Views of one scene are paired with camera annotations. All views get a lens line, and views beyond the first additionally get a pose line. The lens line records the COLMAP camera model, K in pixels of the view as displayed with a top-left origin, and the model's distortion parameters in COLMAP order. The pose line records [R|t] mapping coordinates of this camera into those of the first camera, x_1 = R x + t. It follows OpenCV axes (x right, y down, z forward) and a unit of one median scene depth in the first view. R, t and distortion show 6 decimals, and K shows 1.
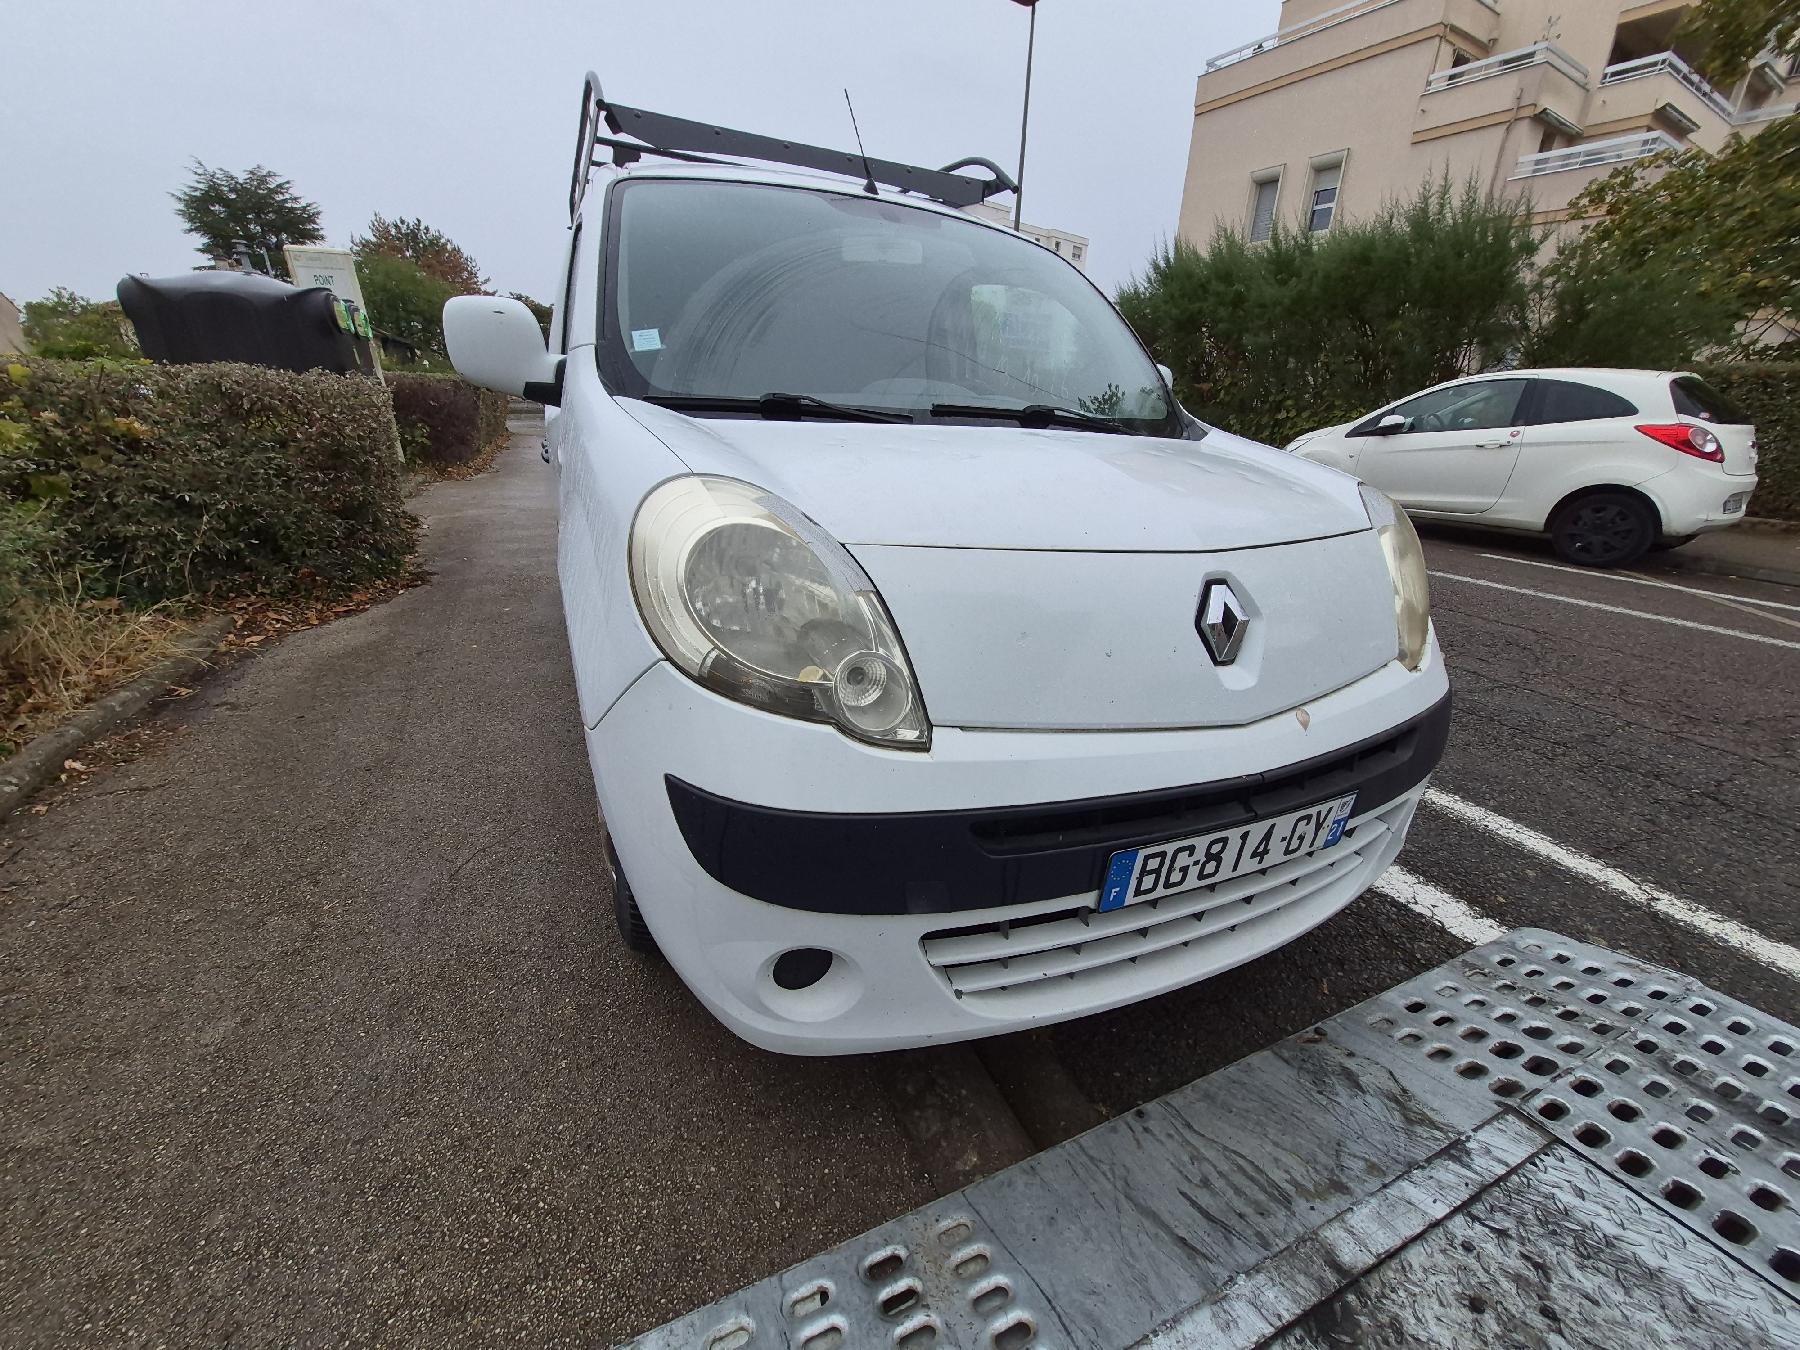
lens RADIAL K [[706.6, 0, 891.3], [0, 706.6, 676.2], [0, 0, 1]] dist [-0.008704, 0.000411]
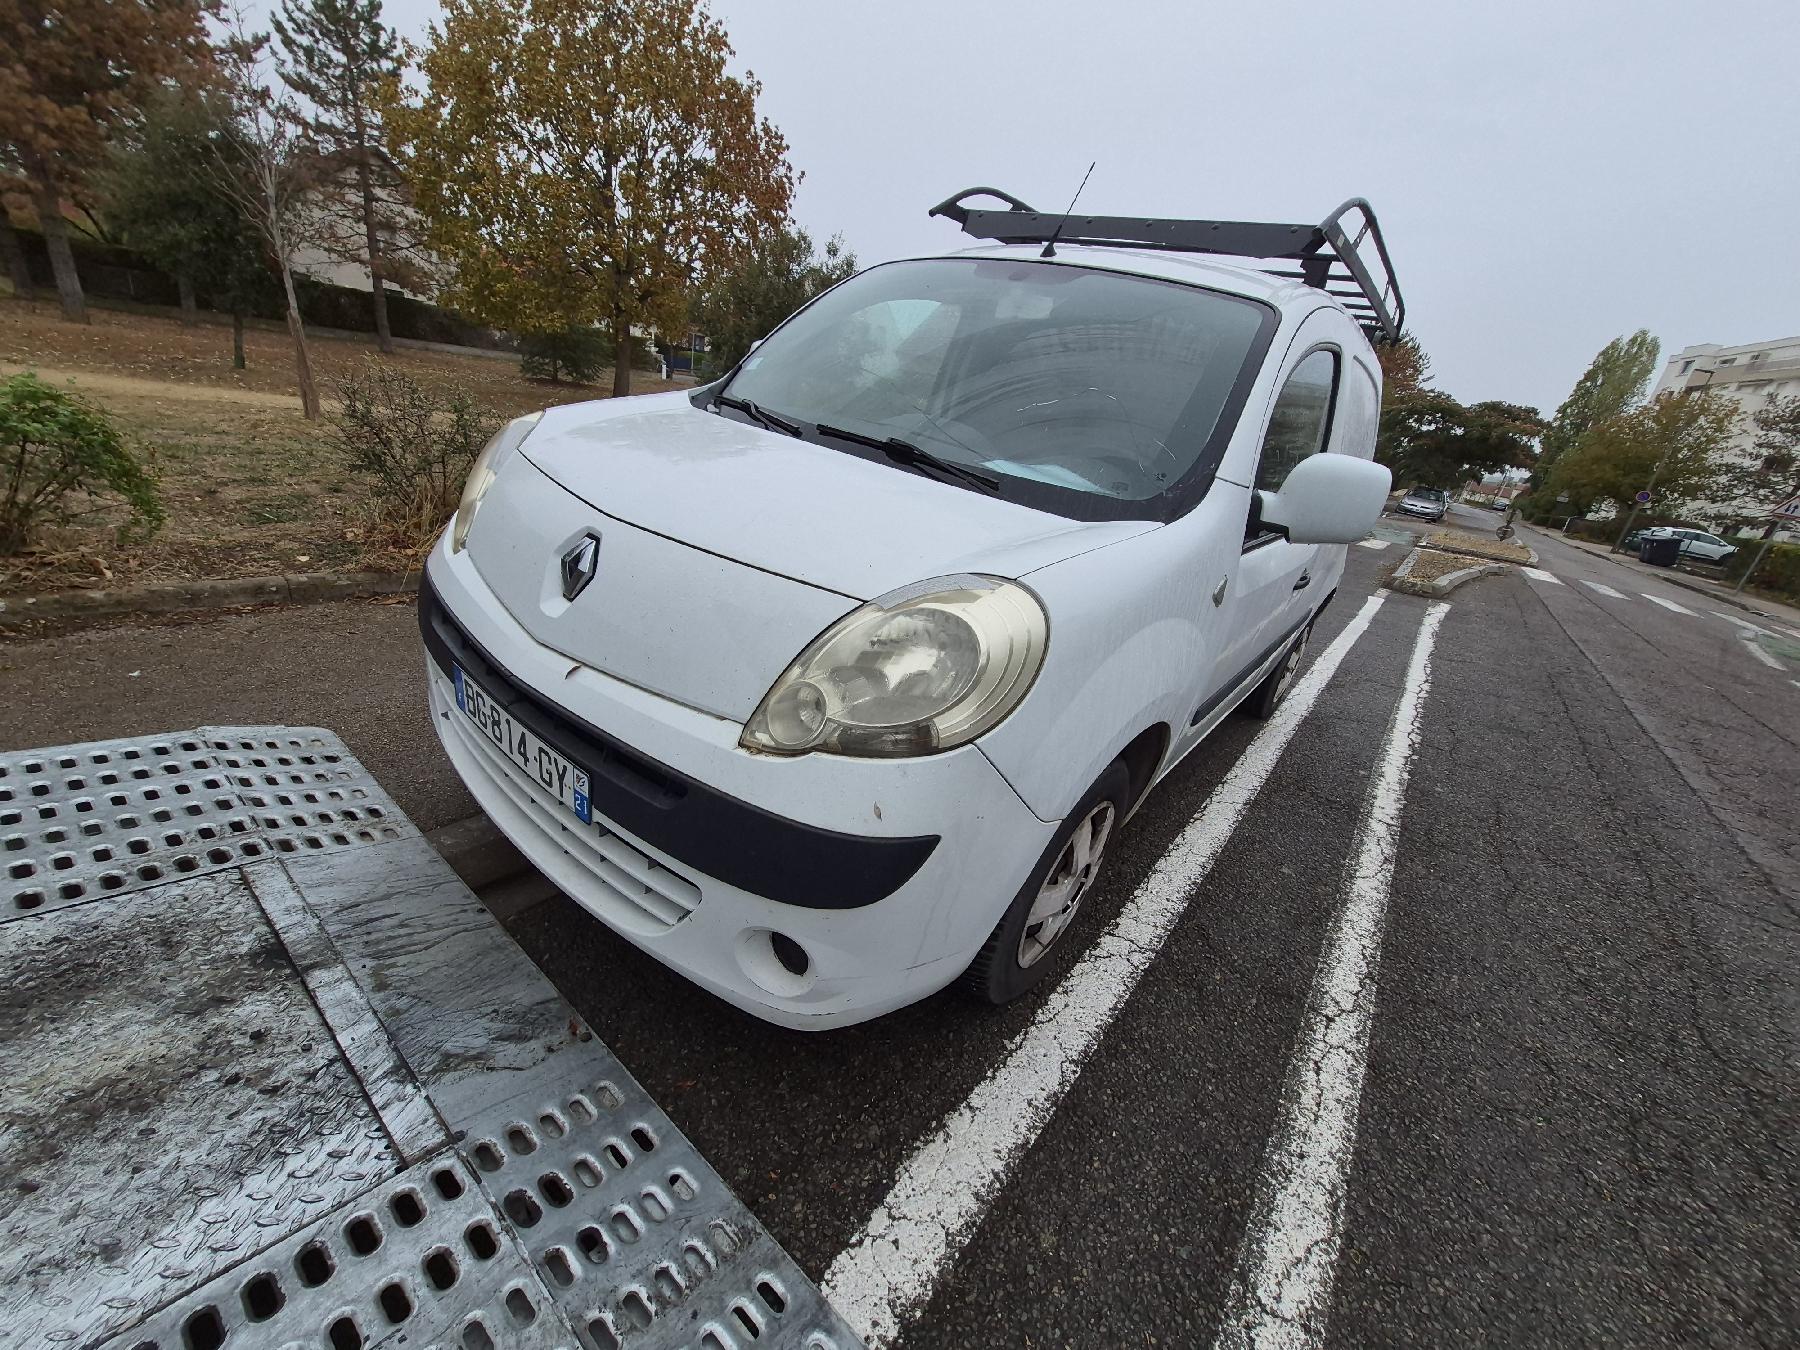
lens RADIAL K [[722.0, 0, 903.5], [0, 722.0, 688.6], [0, 0, 1]] dist [0.001441, -0.001182]
pose [[0.452493, 0.389309, -0.802302, 1.830939], [-0.473820, 0.867134, 0.153537, -0.355869], [0.755477, 0.310672, 0.576835, 0.775881]]
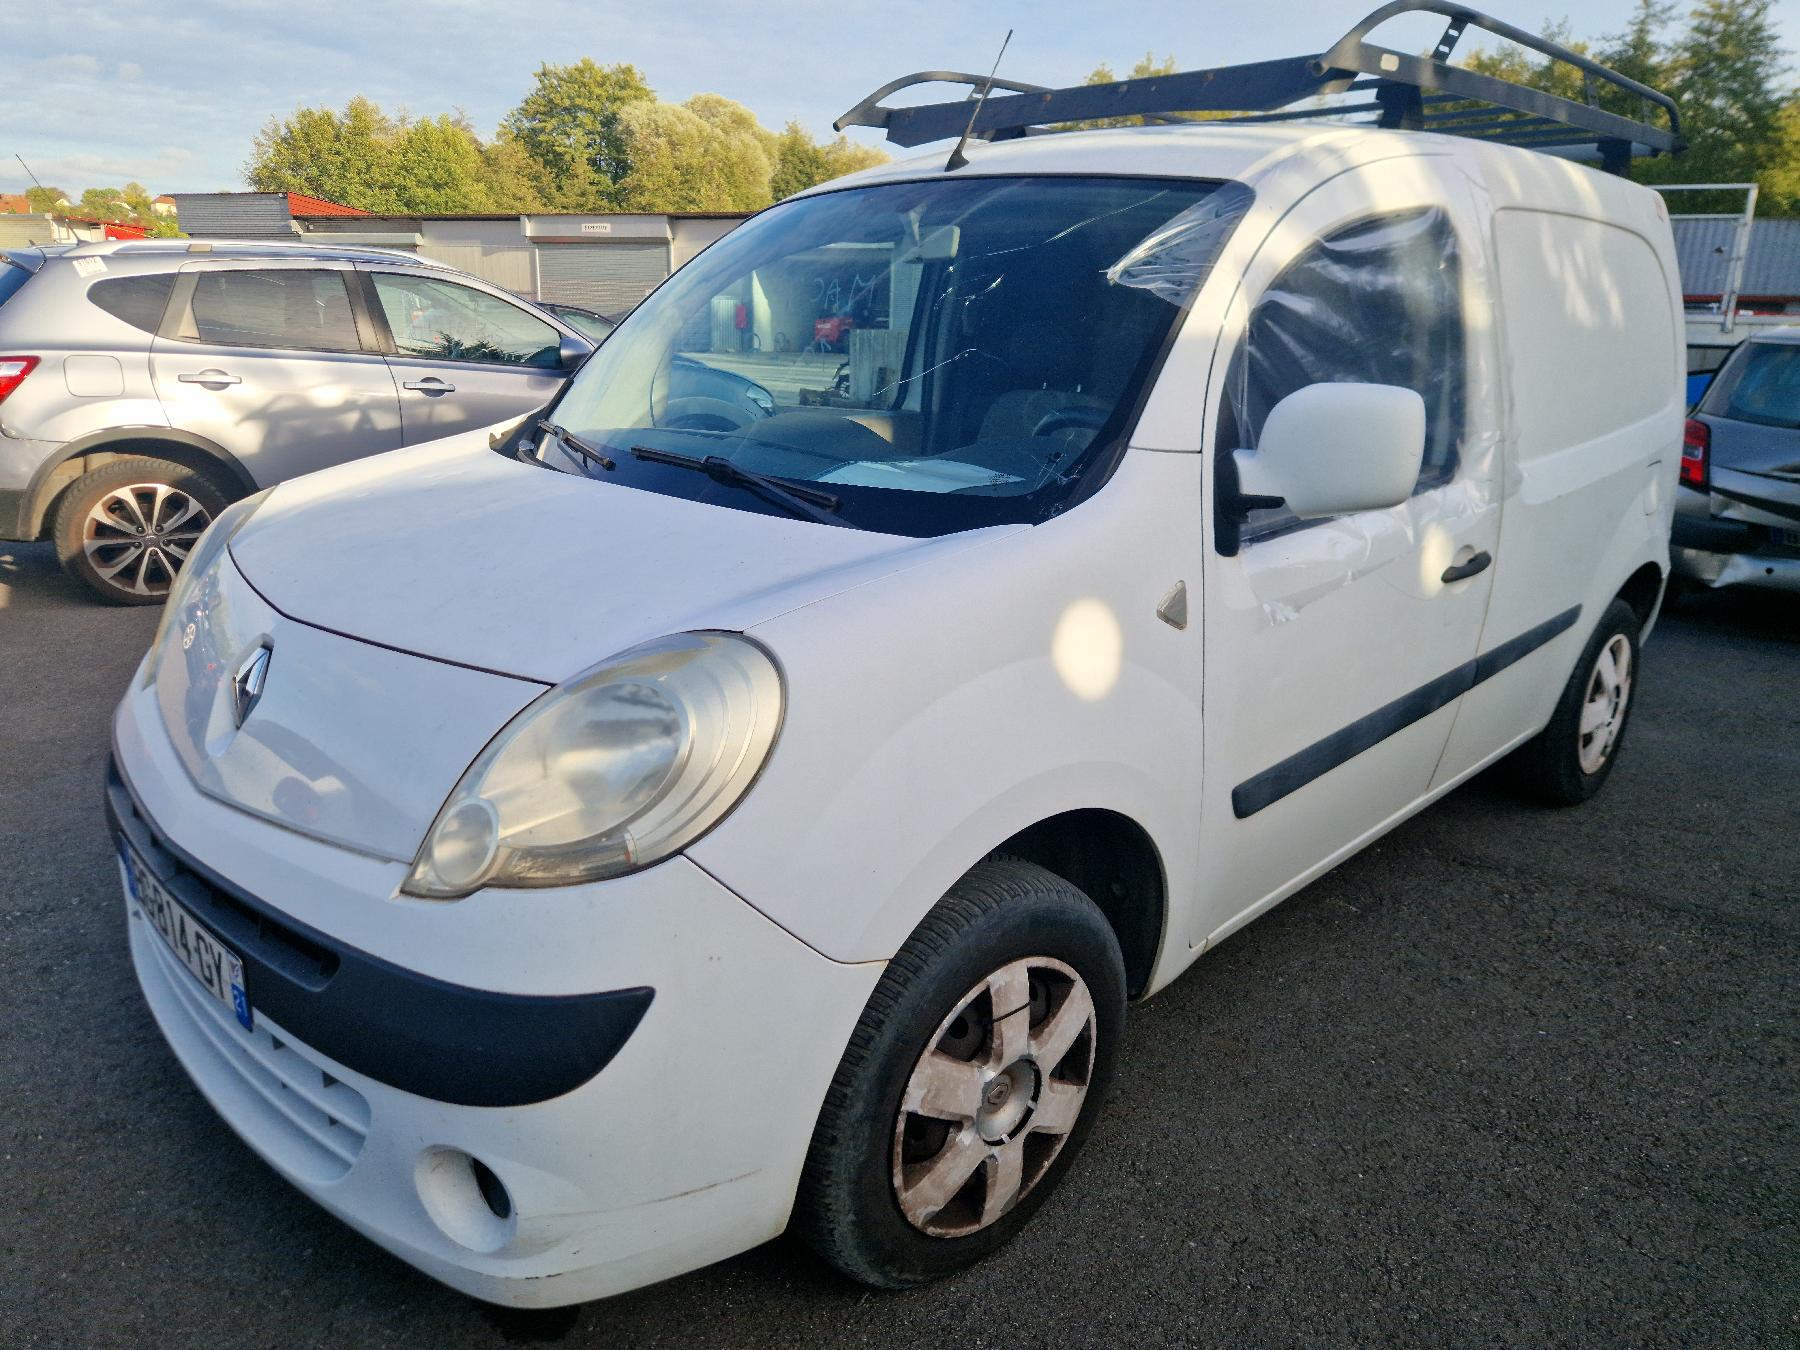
lens RADIAL K [[1239.2, 0, 907.4], [0, 1239.2, 676.3], [0, 0, 1]] dist [0.057231, -0.043100]
pose [[0.359193, 0.221462, -0.906606, 2.309161], [-0.350269, 0.932412, 0.088991, -0.550656], [0.865039, 0.285591, 0.412487, 1.076431]]
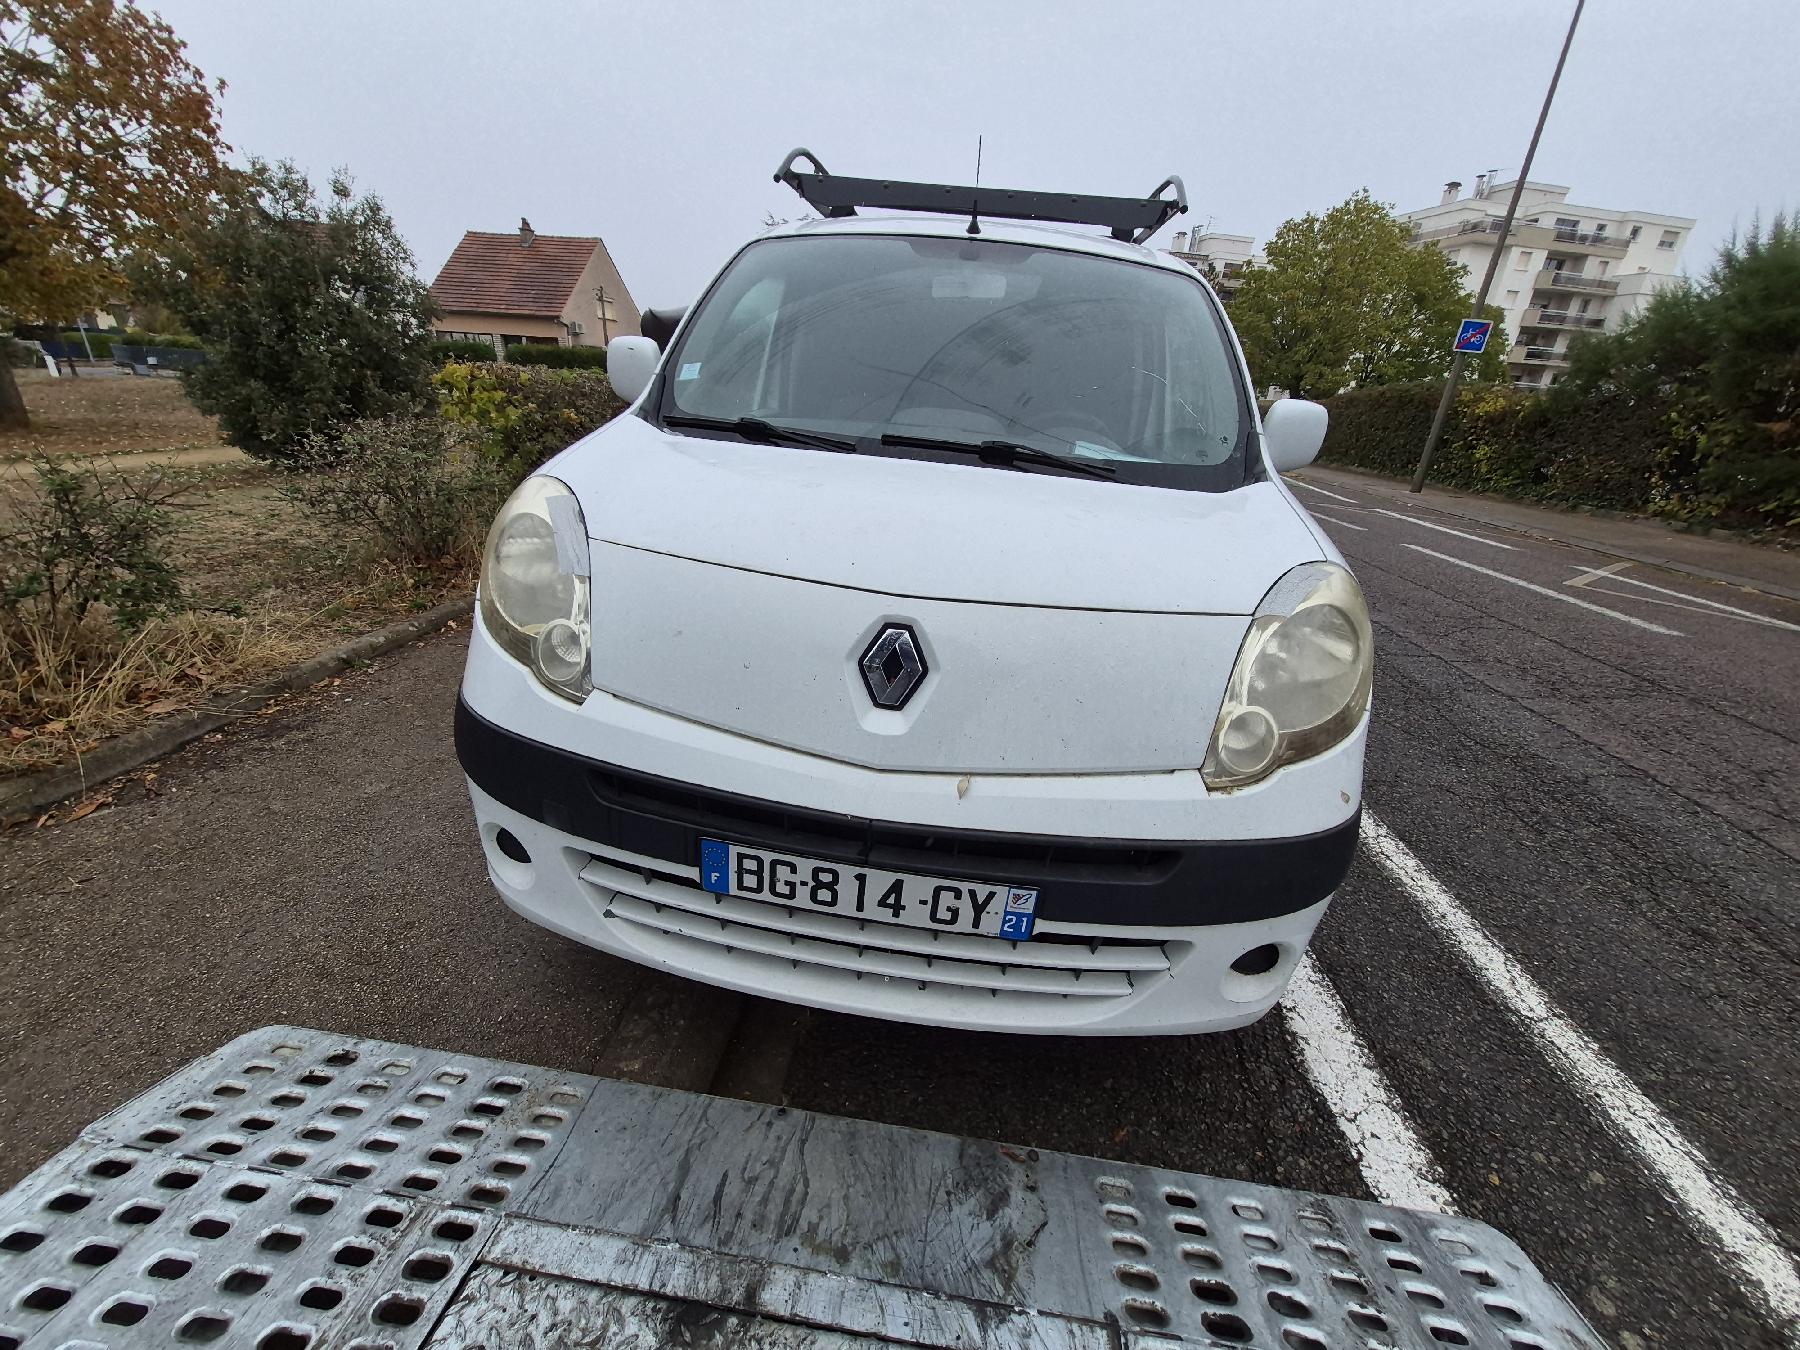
lens RADIAL K [[713.8, 0, 904.5], [0, 713.8, 676.3], [0, 0, 1]] dist [-0.001364, 0.000253]
pose [[0.859305, 0.219029, -0.462191, 0.969405], [-0.226840, 0.973134, 0.039420, -0.109302], [0.458408, 0.070970, 0.885904, 0.102488]]
